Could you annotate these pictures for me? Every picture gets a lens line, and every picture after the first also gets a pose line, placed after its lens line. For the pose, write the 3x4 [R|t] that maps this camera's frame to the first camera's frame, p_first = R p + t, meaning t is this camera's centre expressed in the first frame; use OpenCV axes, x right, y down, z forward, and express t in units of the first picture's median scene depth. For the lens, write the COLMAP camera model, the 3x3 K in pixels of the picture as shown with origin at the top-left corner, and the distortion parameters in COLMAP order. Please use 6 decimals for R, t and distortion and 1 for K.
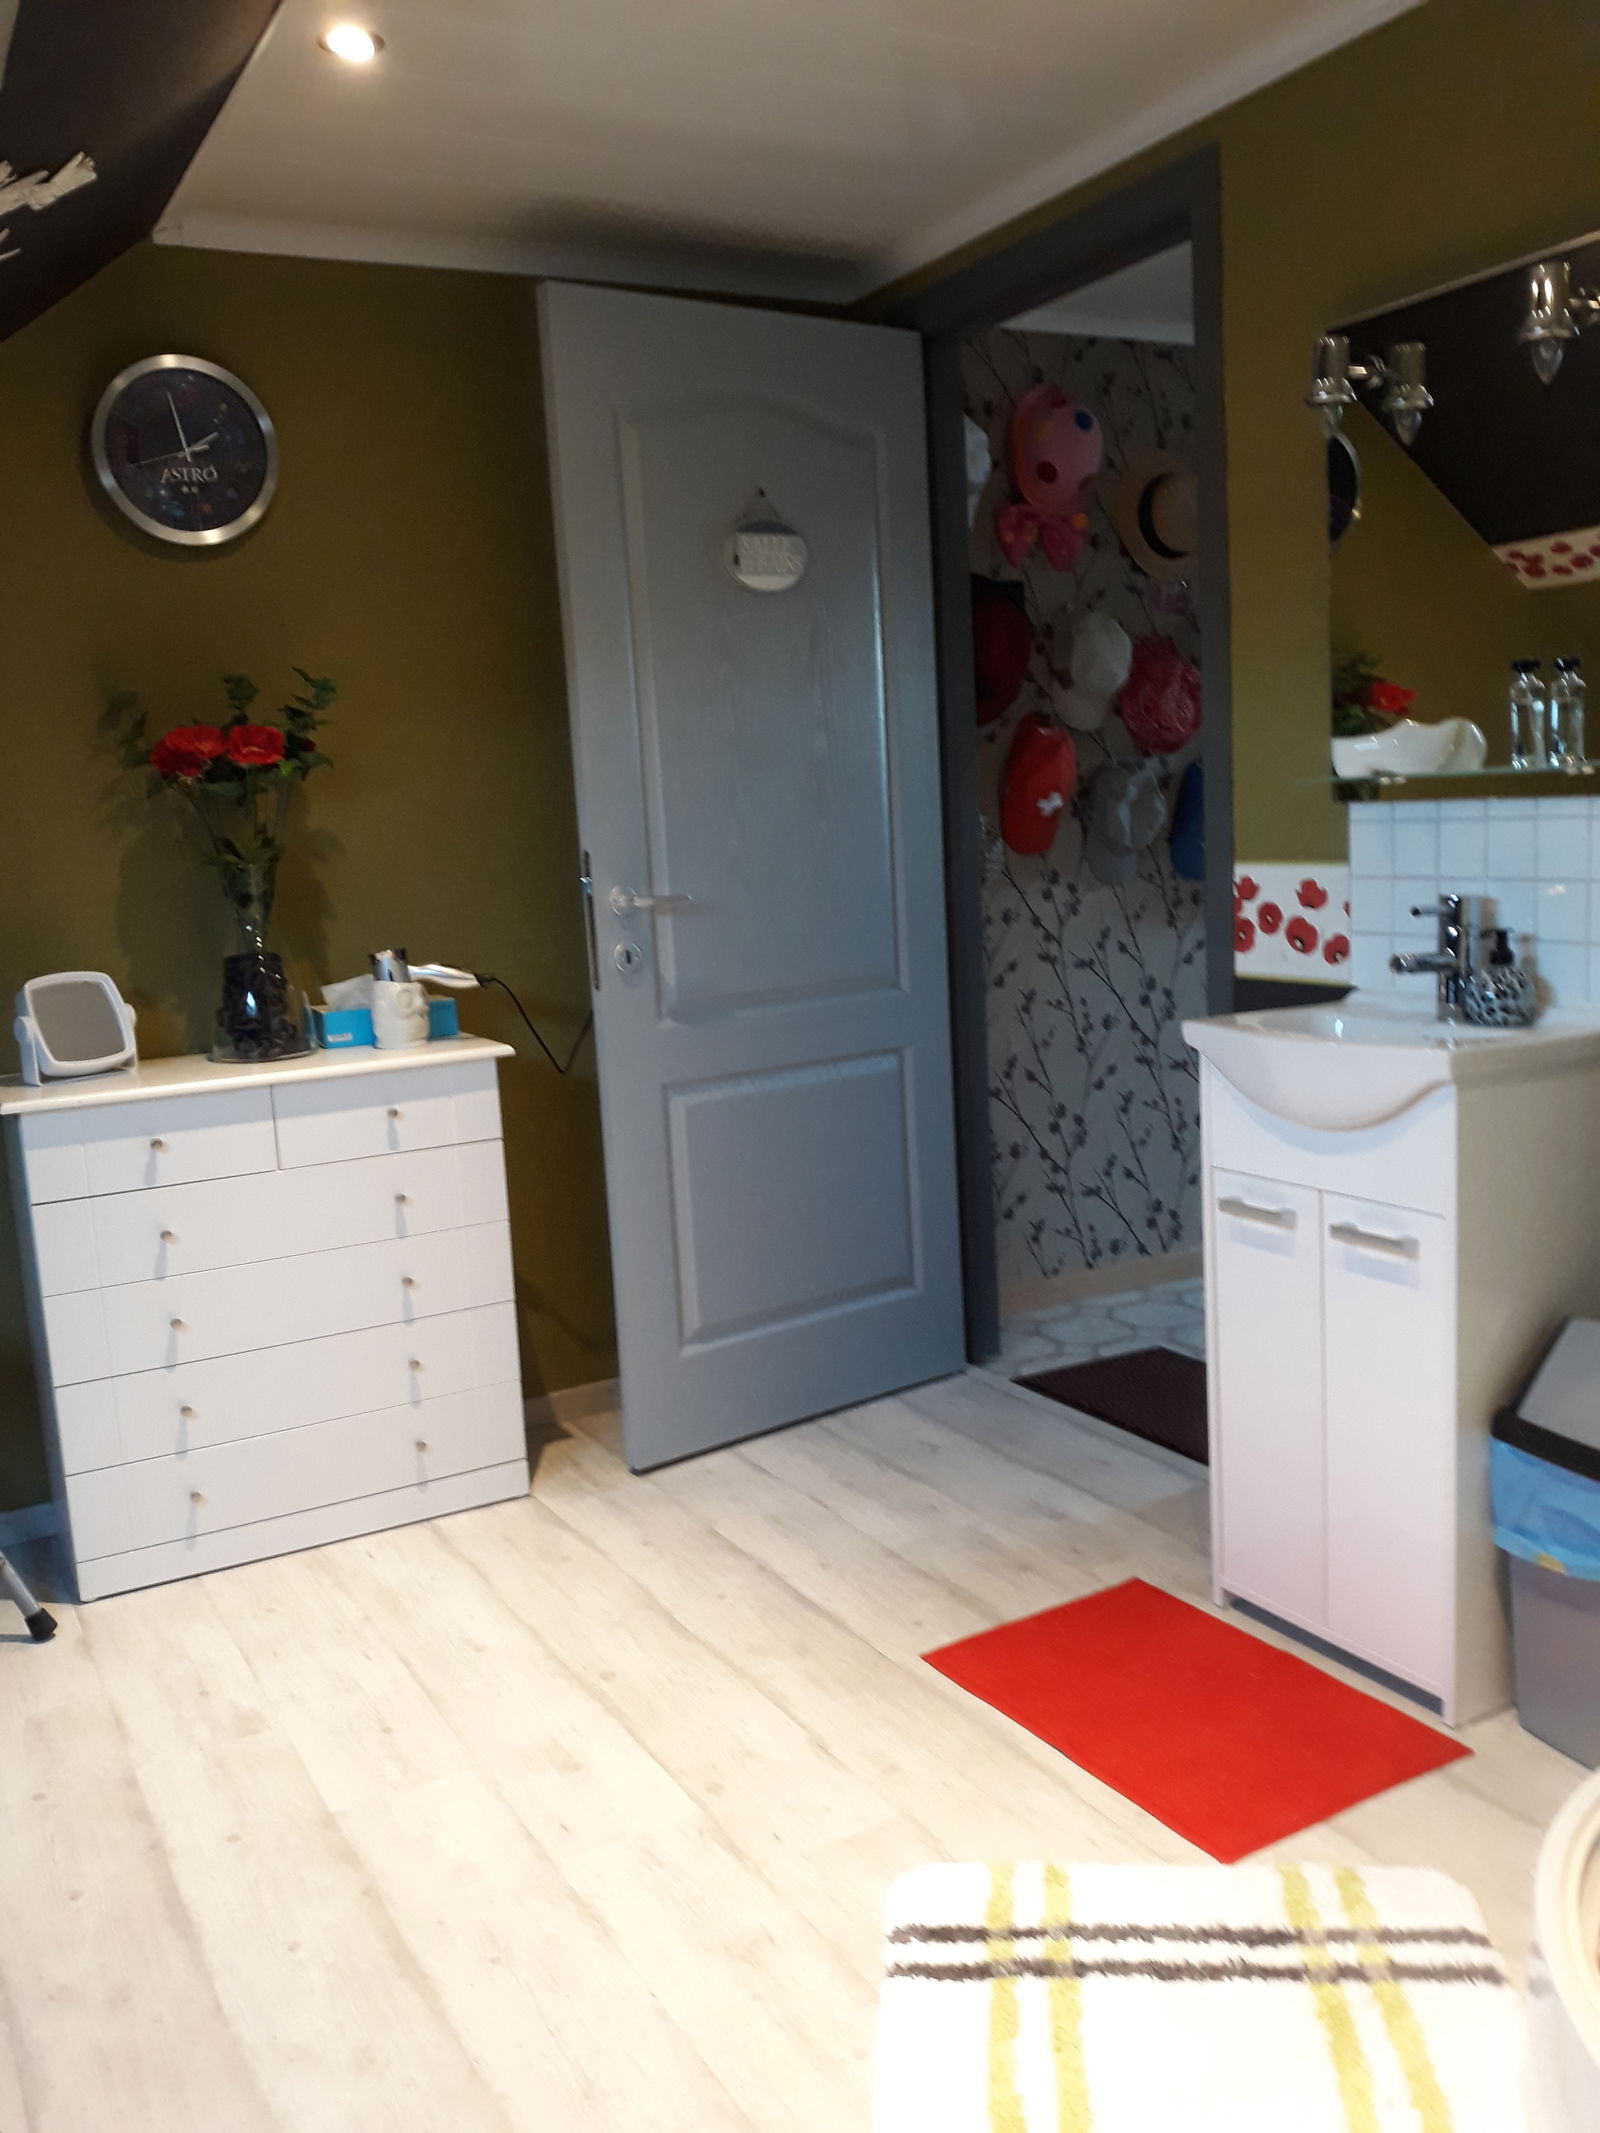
lens RADIAL K [[1814.4, 0, 800.0], [0, 1814.4, 1066.5], [0, 0, 1]] dist [0.014148, 0.001479]
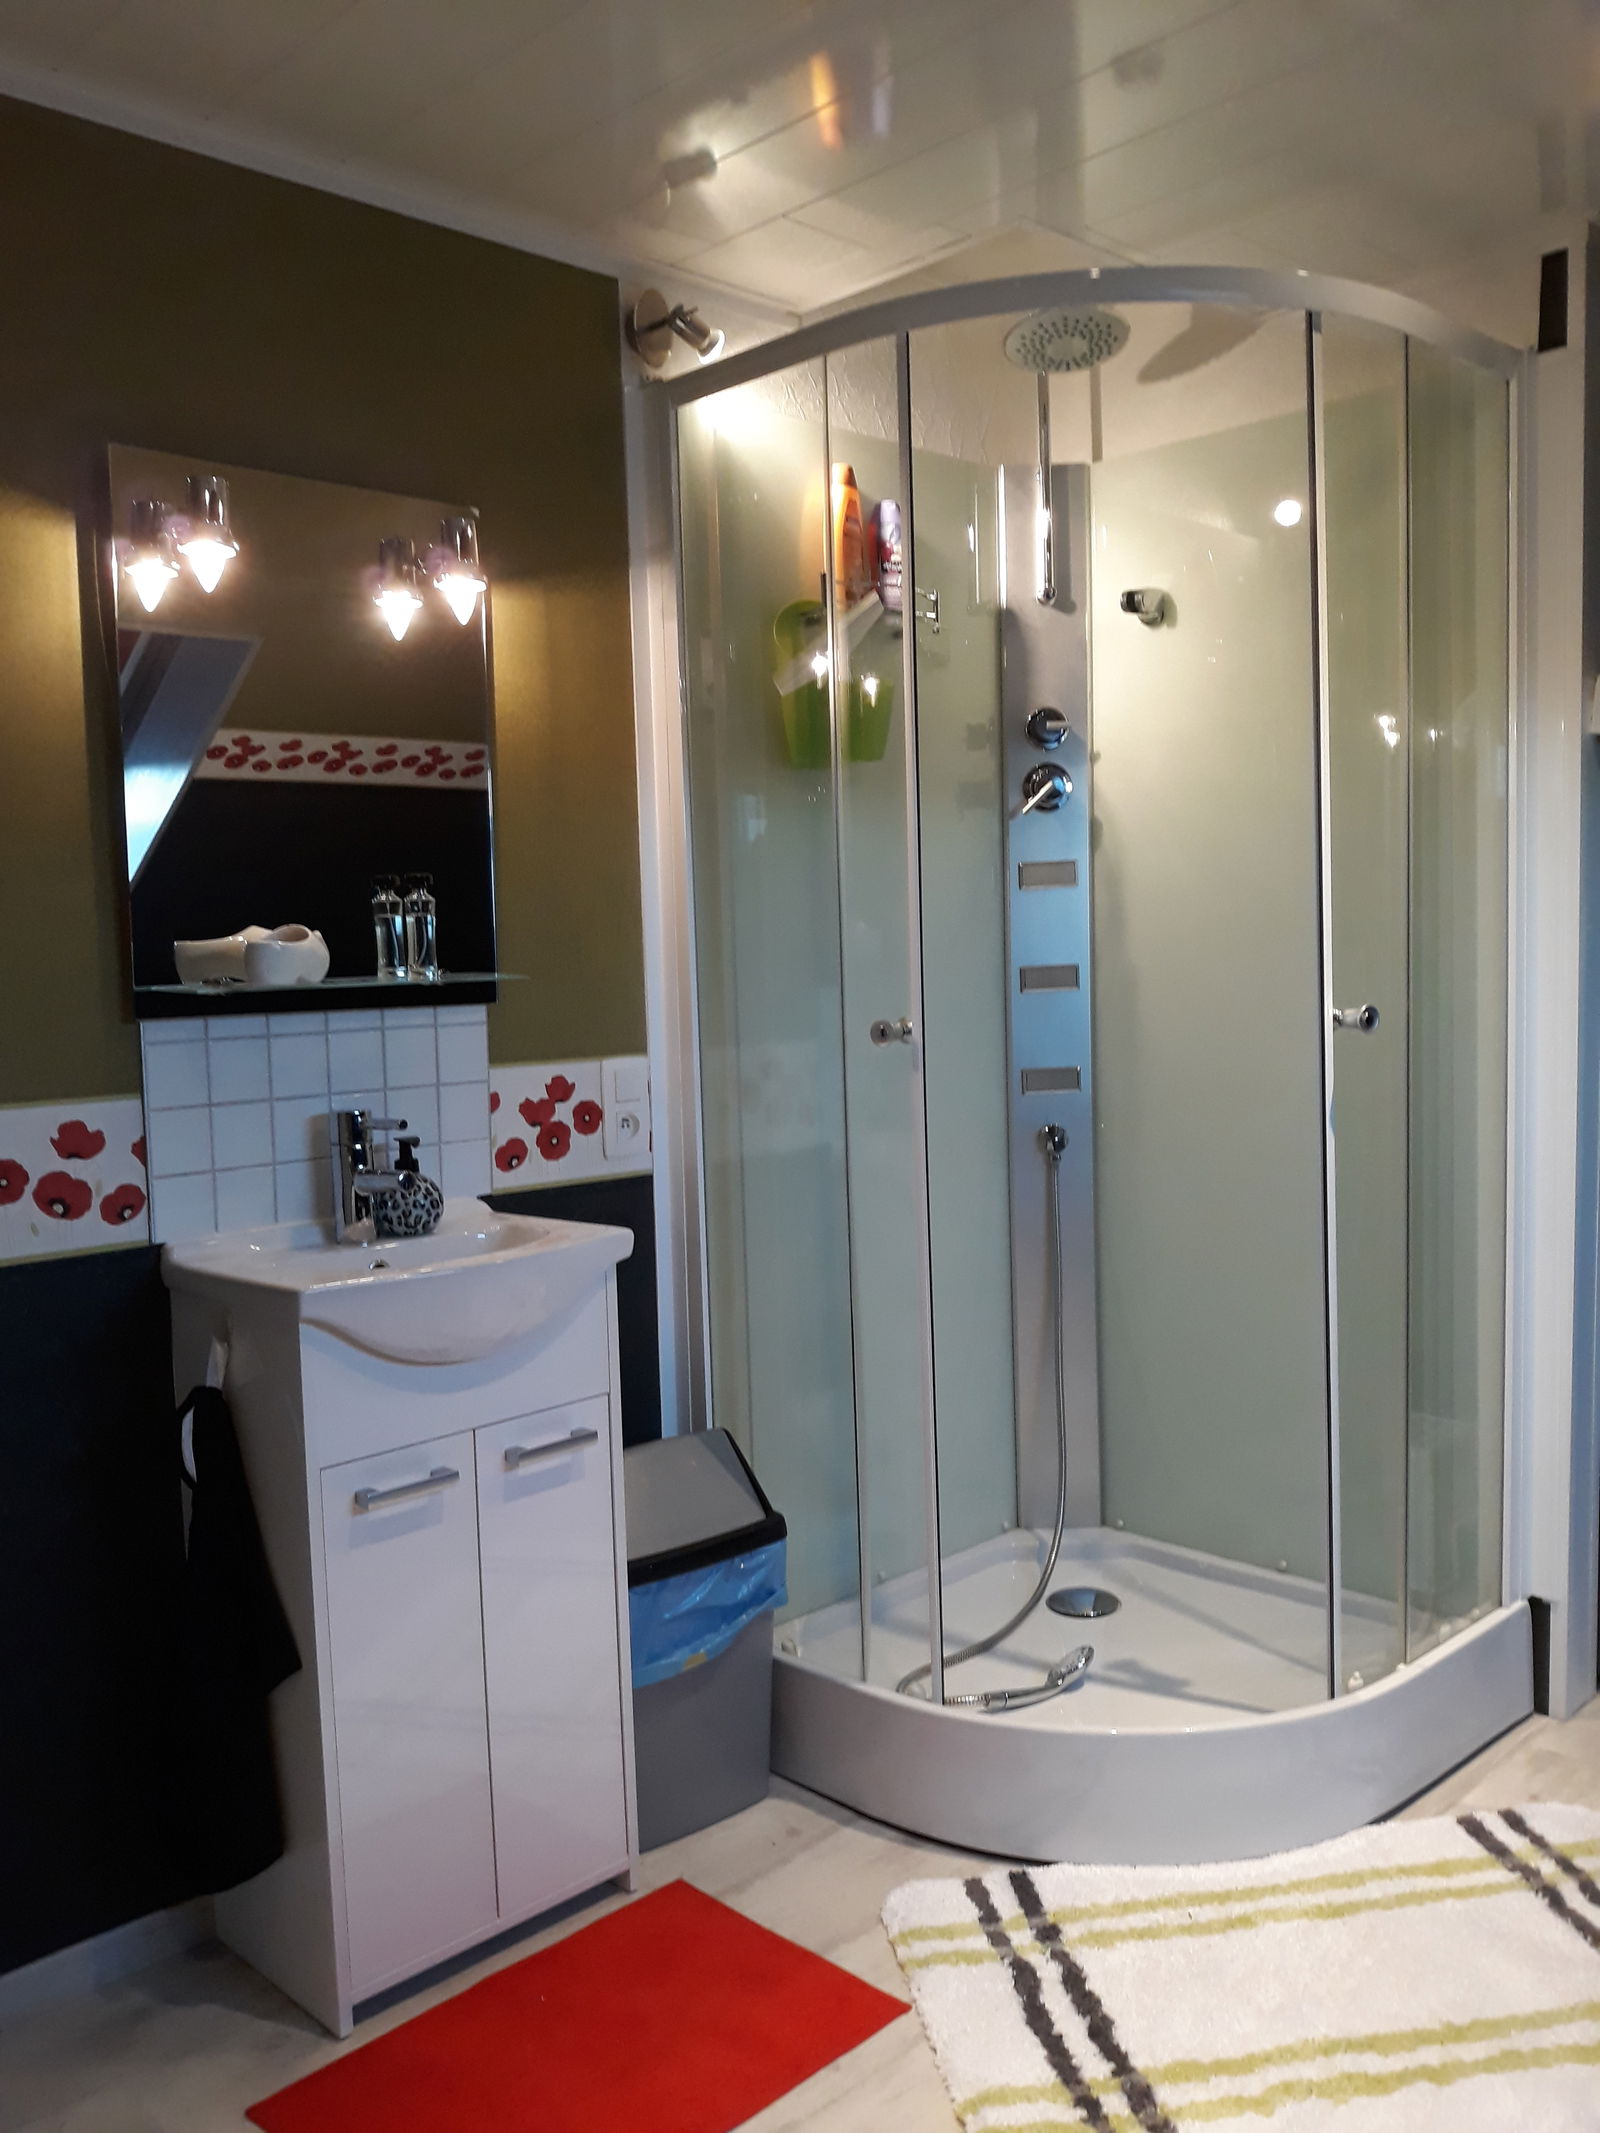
lens RADIAL K [[1757.3, 0, 800.0], [0, 1757.3, 1066.5], [0, 0, 1]] dist [-0.010073, -0.004090]
pose [[-0.266239, -0.003505, 0.963901, -0.607795], [0.187197, 0.980766, 0.055272, -0.128327], [-0.945555, 0.195155, -0.260462, 1.055108]]
